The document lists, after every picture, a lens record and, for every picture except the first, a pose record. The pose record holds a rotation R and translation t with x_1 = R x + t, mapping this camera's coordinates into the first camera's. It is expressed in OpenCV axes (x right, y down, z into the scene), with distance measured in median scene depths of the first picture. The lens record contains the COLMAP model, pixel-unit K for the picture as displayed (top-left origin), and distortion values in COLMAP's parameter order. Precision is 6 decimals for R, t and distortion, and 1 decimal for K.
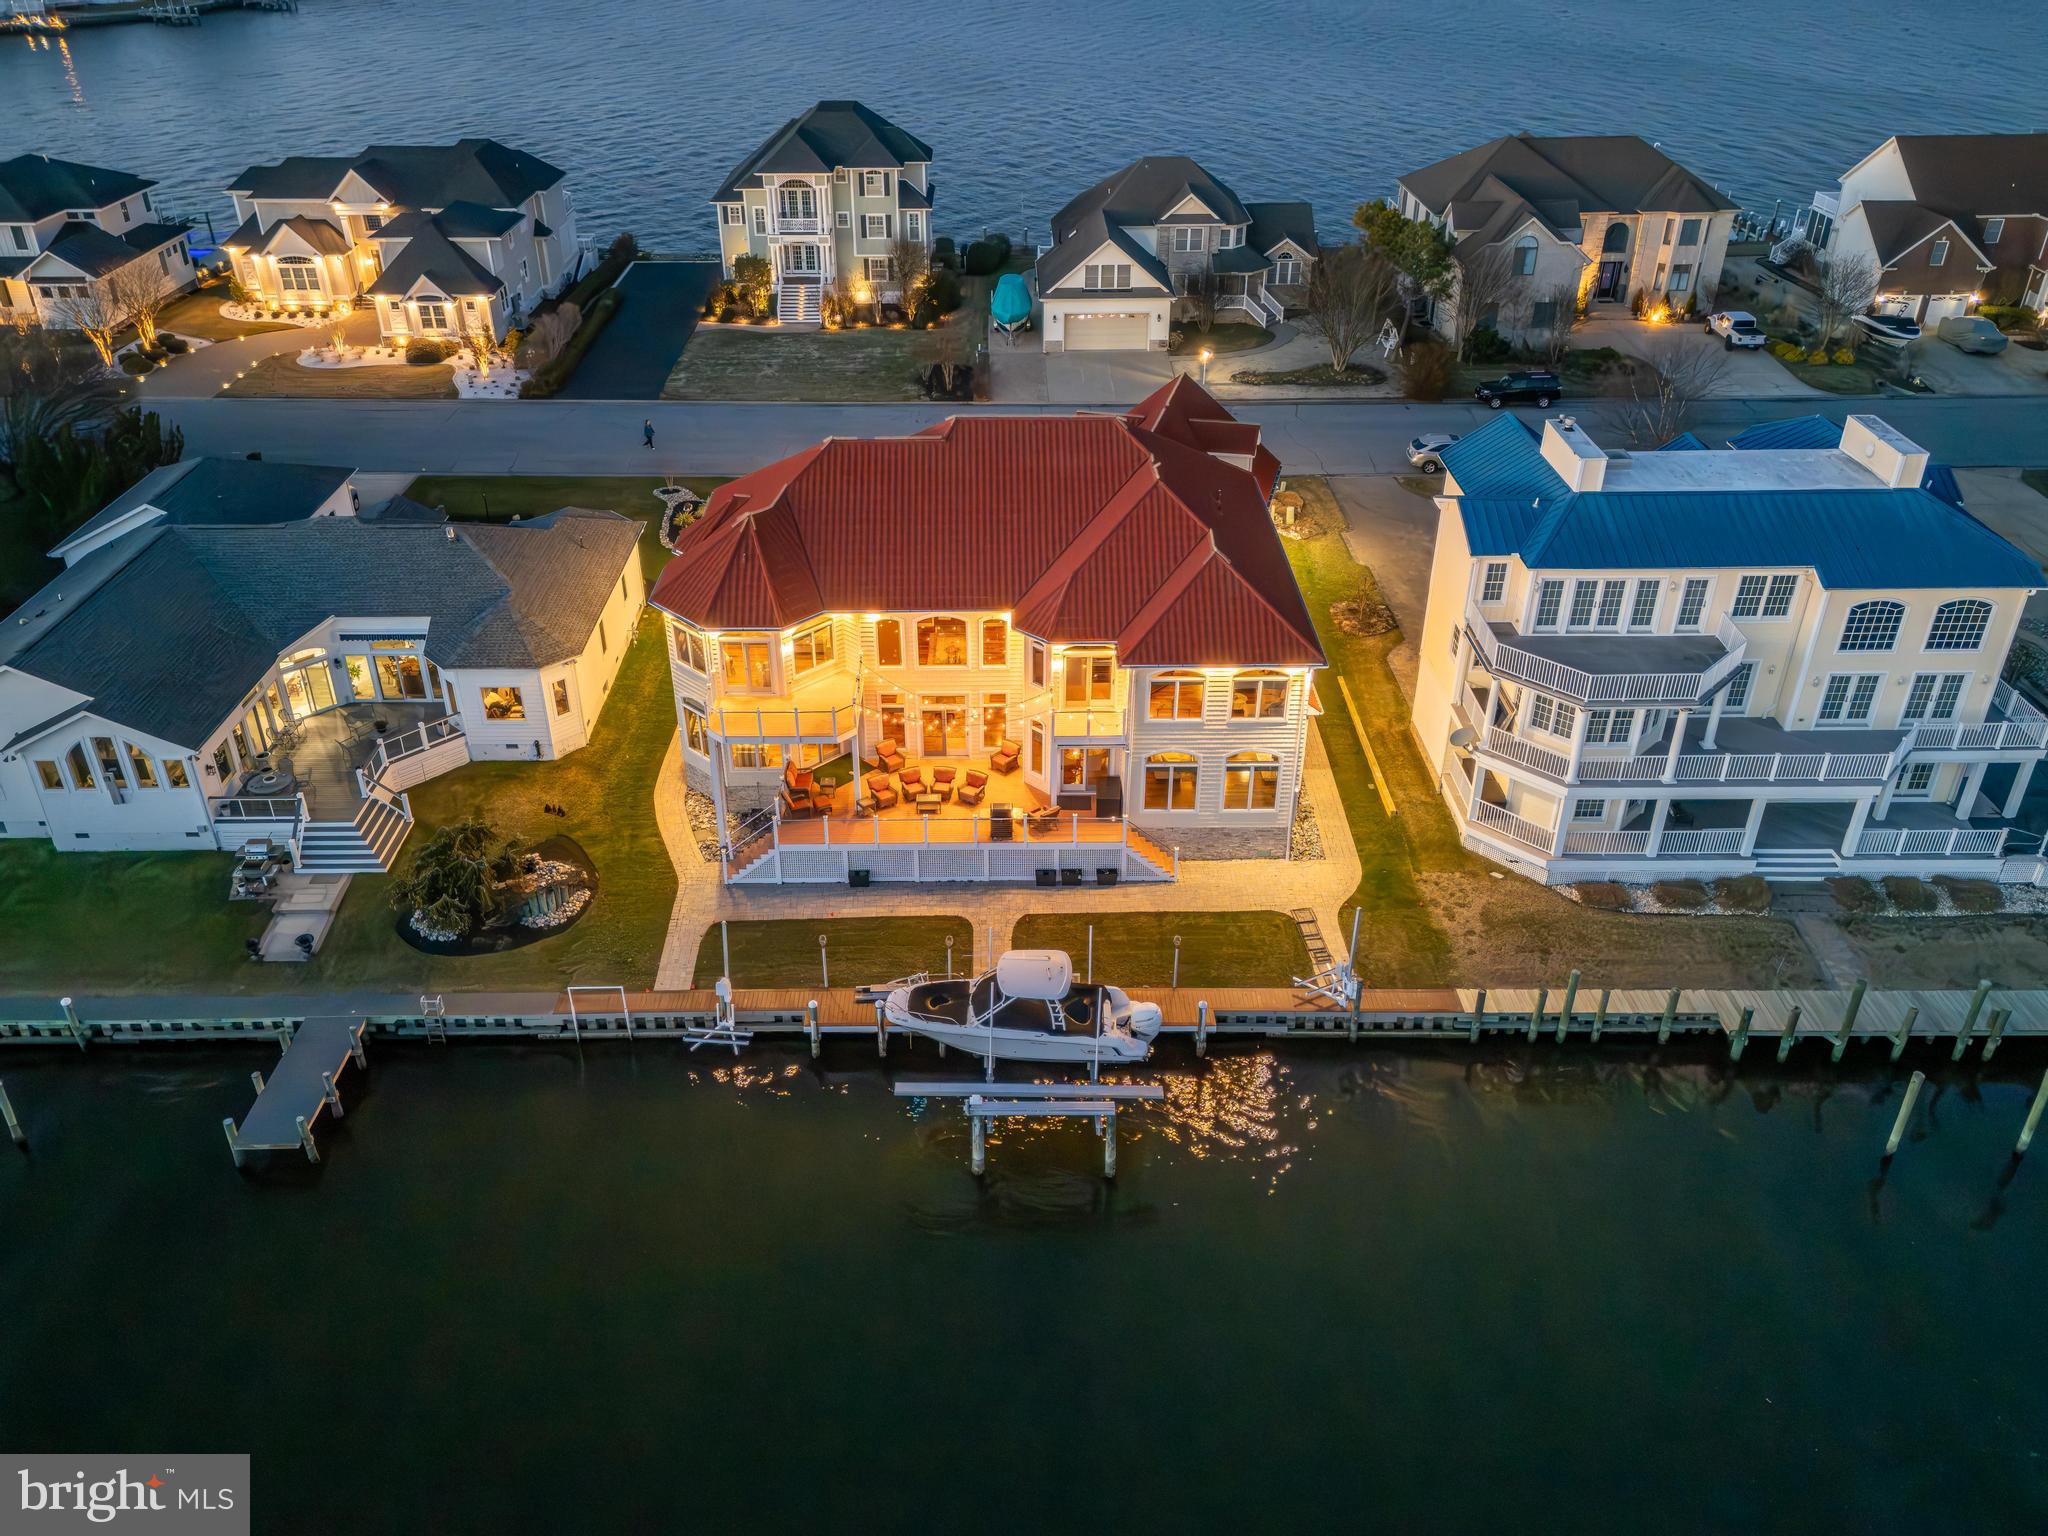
lens RADIAL K [[1568.8, 0, 997.0], [0, 1568.8, 732.4], [0, 0, 1]] dist [0.037201, -0.012106]
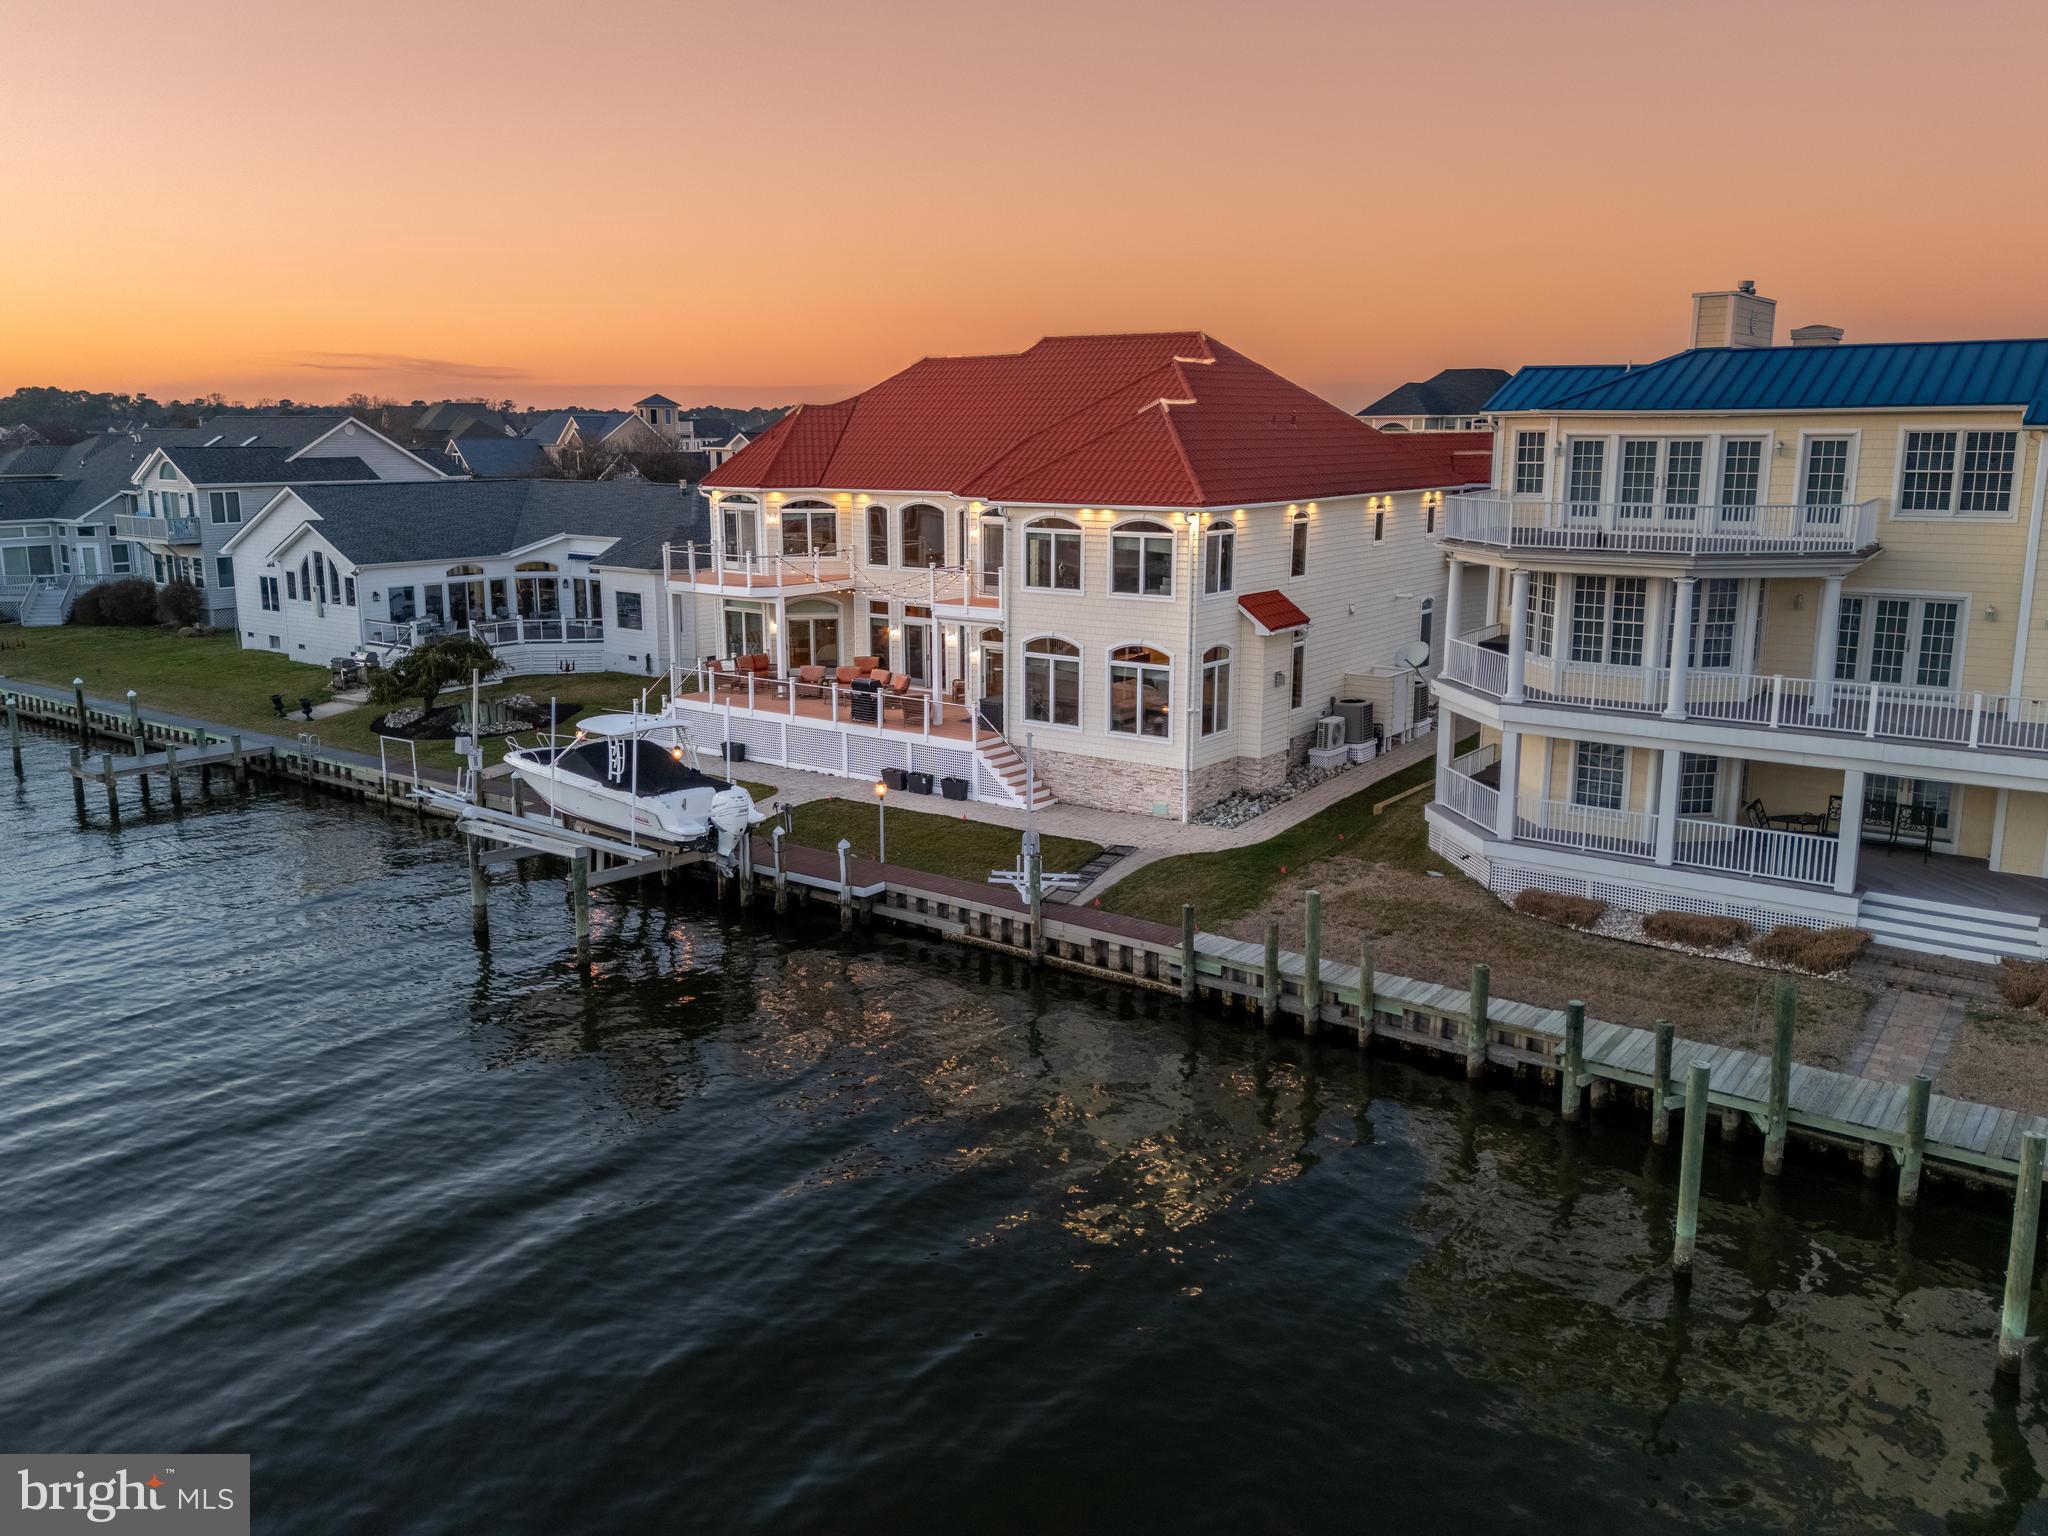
lens RADIAL K [[1585.7, 0, 994.4], [0, 1585.7, 734.7], [0, 0, 1]] dist [0.030226, -0.005206]
pose [[0.798144, 0.120652, -0.590262, 0.550130], [-0.305876, 0.925229, -0.224480, 0.238965], [0.519043, 0.359715, 0.775371, 0.385617]]
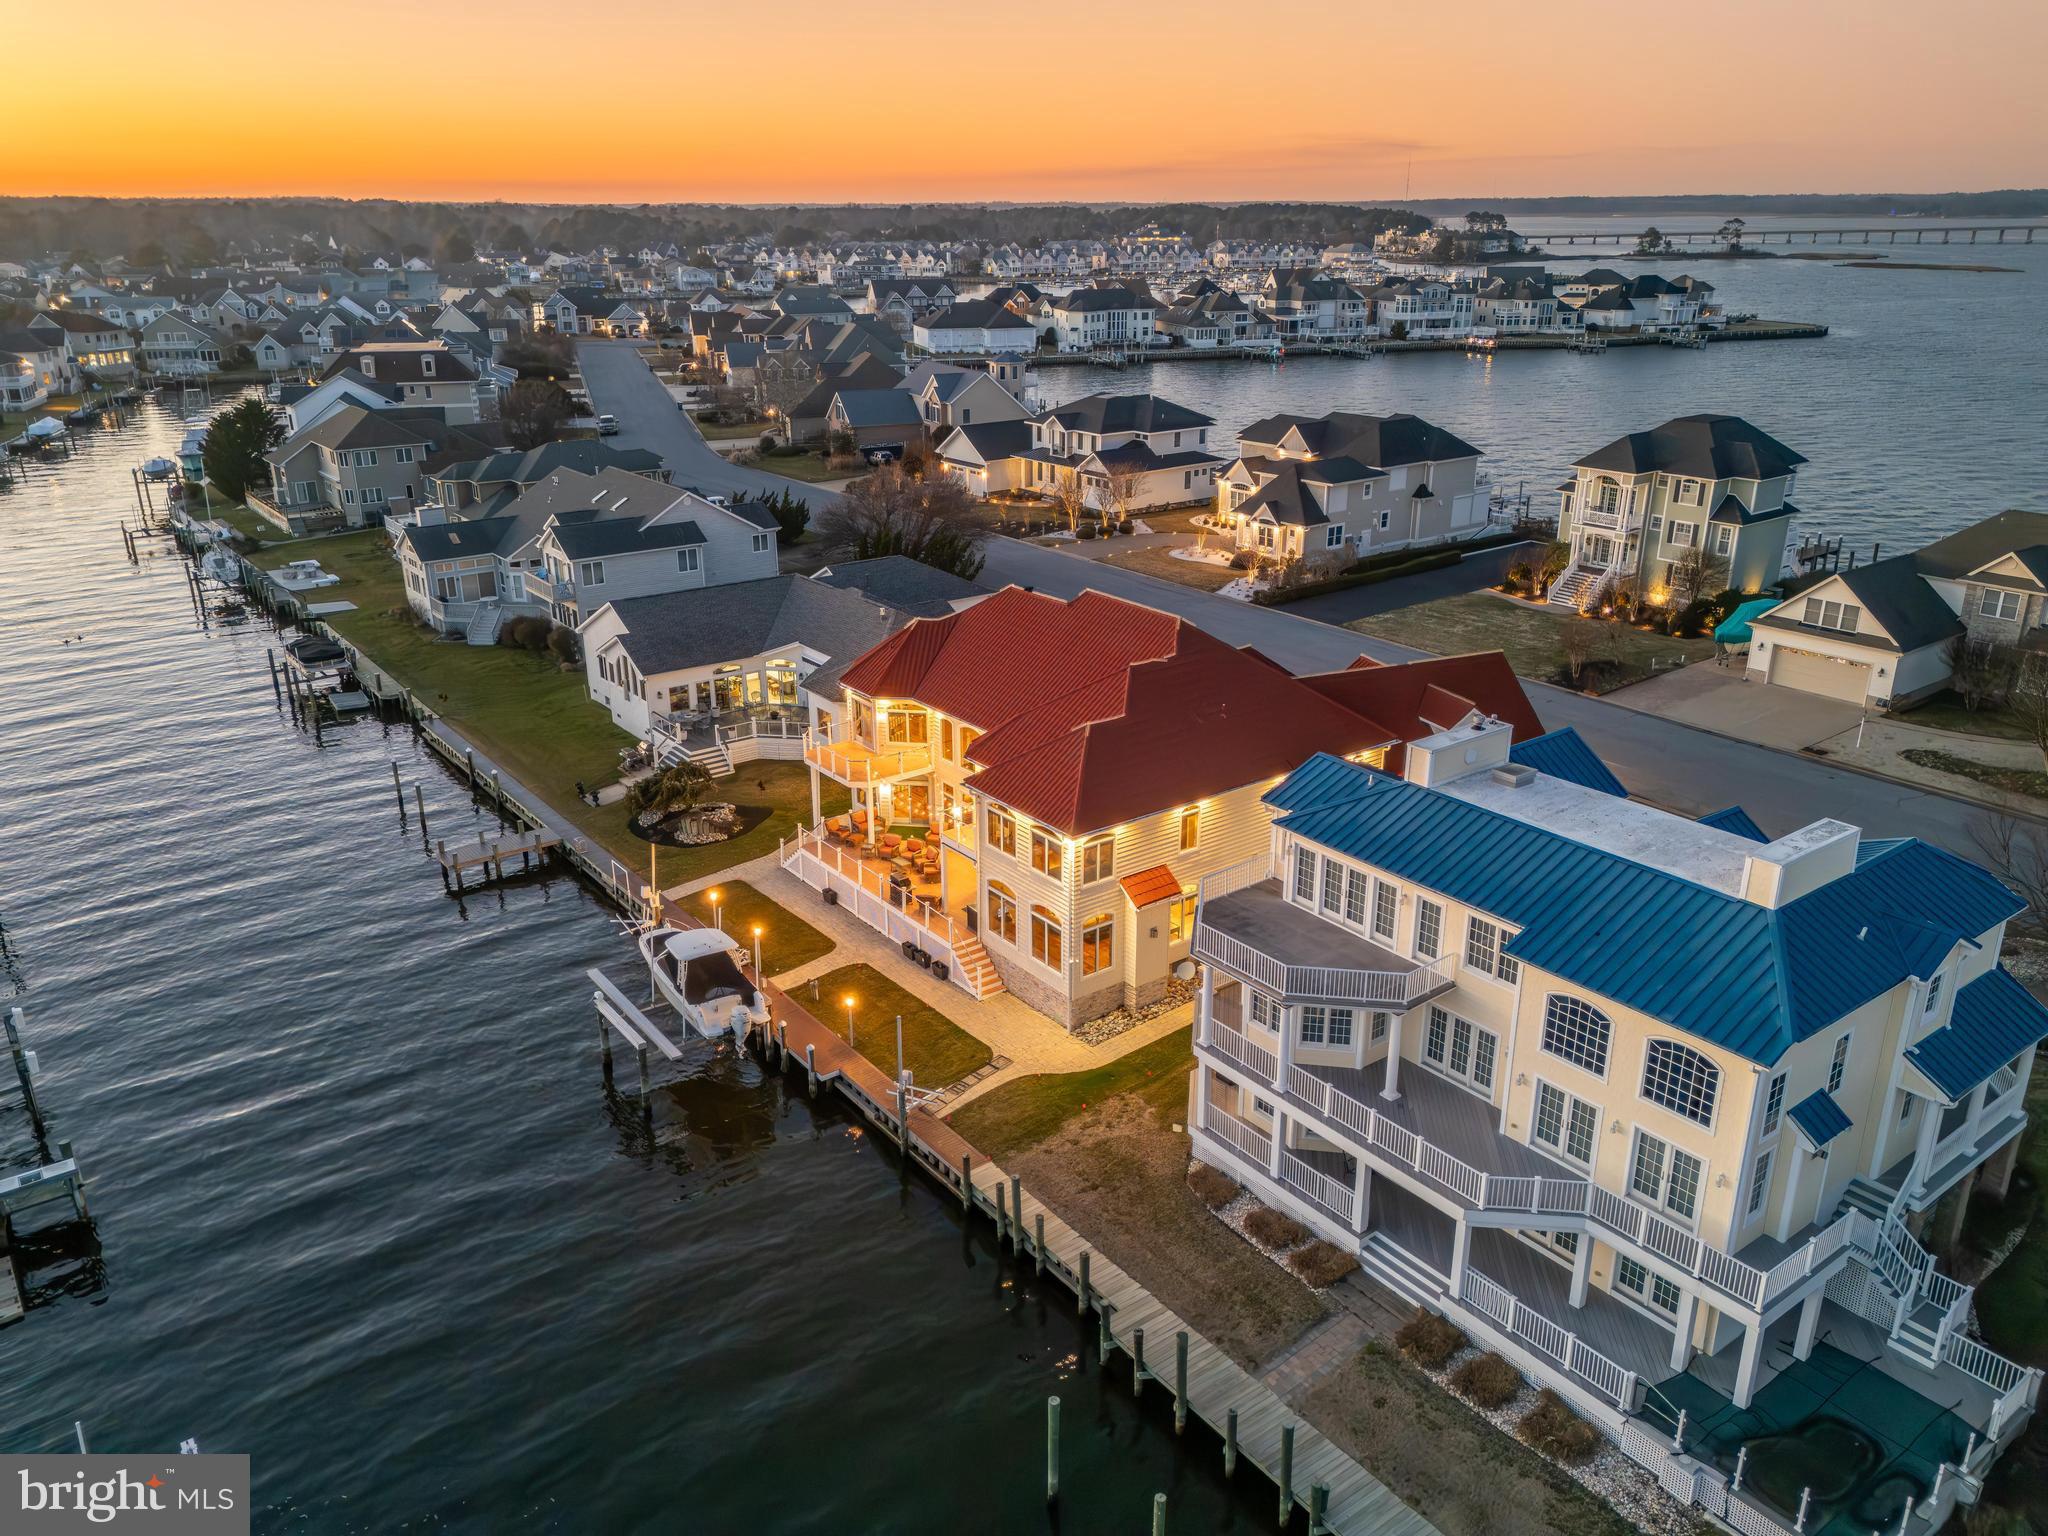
lens RADIAL K [[1485.8, 0, 1024.0], [0, 1485.8, 768.0], [0, 0, 1]] dist [0.064384, -0.060692]
pose [[0.604915, 0.281535, -0.744859, 0.869985], [-0.400049, 0.916243, 0.021426, -0.090119], [0.688504, 0.285019, 0.666878, 0.279062]]
